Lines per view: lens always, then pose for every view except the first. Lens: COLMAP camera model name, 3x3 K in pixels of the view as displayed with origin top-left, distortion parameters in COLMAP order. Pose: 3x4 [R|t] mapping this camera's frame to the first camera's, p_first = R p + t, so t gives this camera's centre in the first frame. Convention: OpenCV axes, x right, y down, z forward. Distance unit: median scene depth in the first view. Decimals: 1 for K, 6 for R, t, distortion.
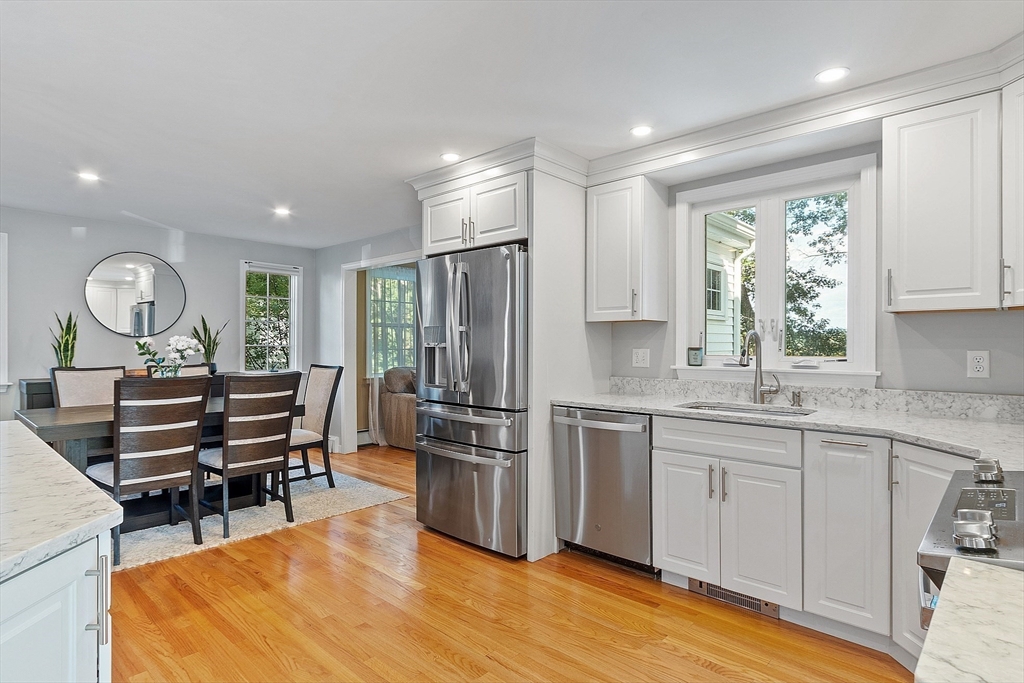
lens RADIAL K [[542.9, 0, 512.0], [0, 542.9, 341.5], [0, 0, 1]] dist [0.002371, 0.000638]
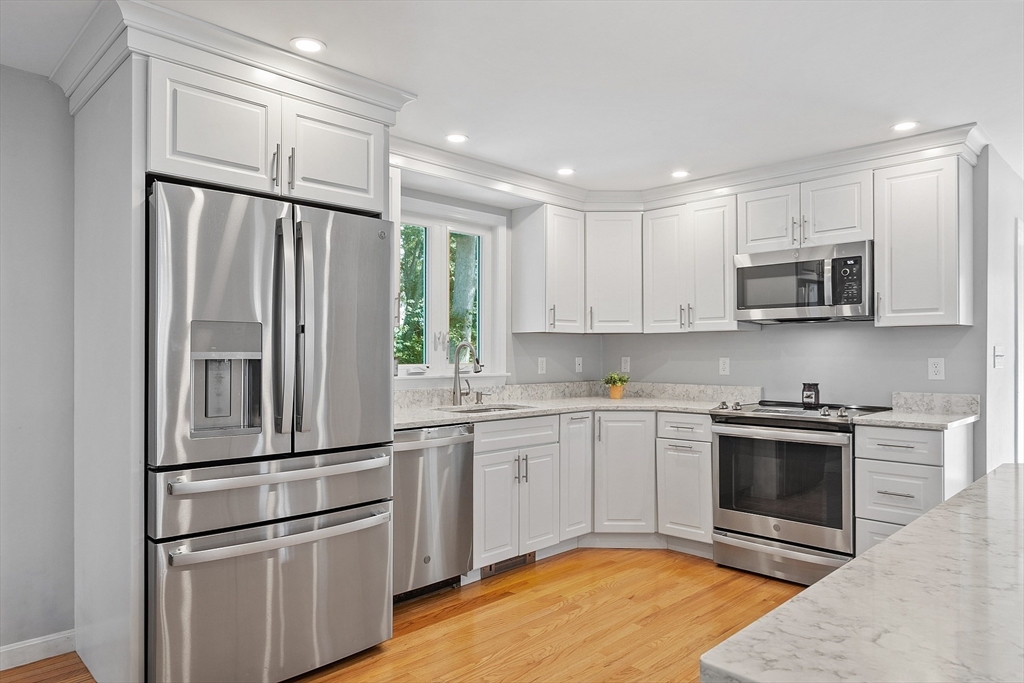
lens RADIAL K [[657.8, 0, 512.5], [0, 657.8, 351.6], [0, 0, 1]] dist [0.000874, 0.000000]
pose [[0.041951, 0.000180, 0.999120, -0.789650], [-0.002954, 0.999996, -0.000056, 0.000209], [-0.999115, -0.002949, 0.041952, 0.703104]]
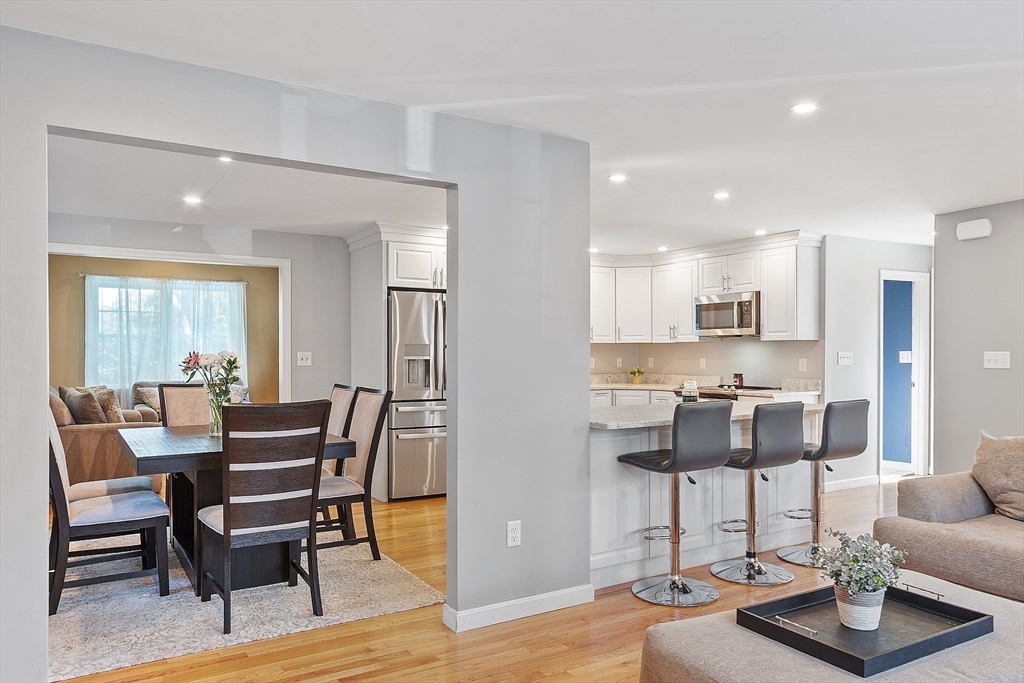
lens RADIAL K [[712.2, 0, 513.9], [0, 712.2, 358.9], [0, 0, 1]] dist [0.005851, 0.001305]
pose [[0.271880, -0.011965, 0.962257, -1.792364], [-0.001046, 0.999918, 0.012729, -0.015137], [-0.962331, -0.004467, 0.271845, 0.298521]]
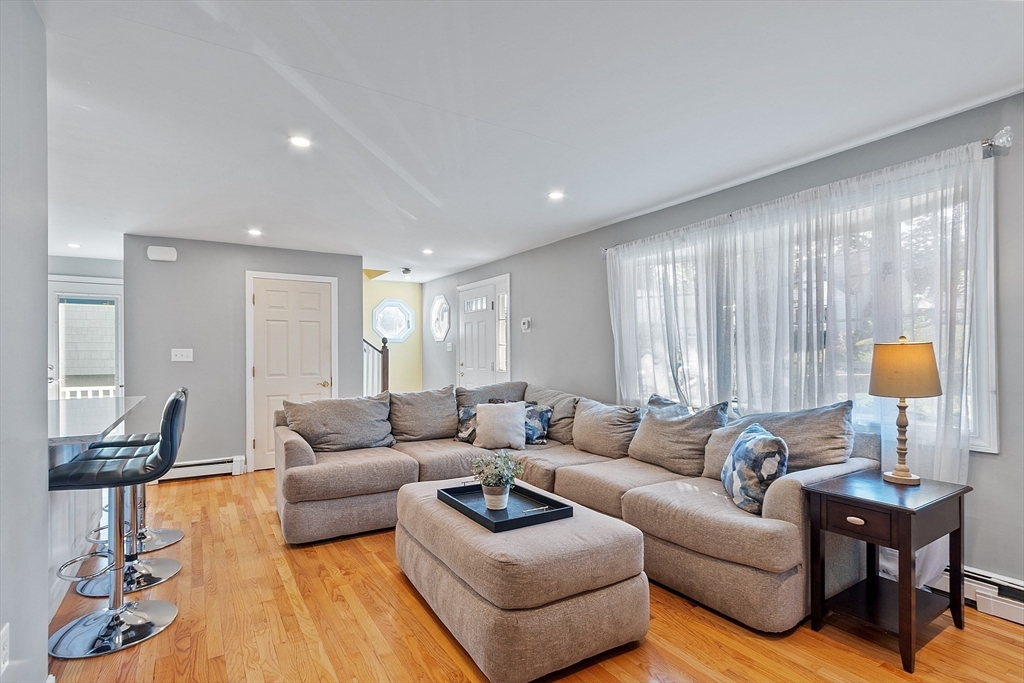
lens RADIAL K [[502.8, 0, 509.1], [0, 502.8, 353.8], [0, 0, 1]] dist [0.001704, -0.000258]
pose [[-0.964416, -0.000869, 0.264388, -1.334800], [-0.002461, 0.999981, -0.005688, 0.007850], [-0.264378, -0.006136, -0.964399, 0.858058]]
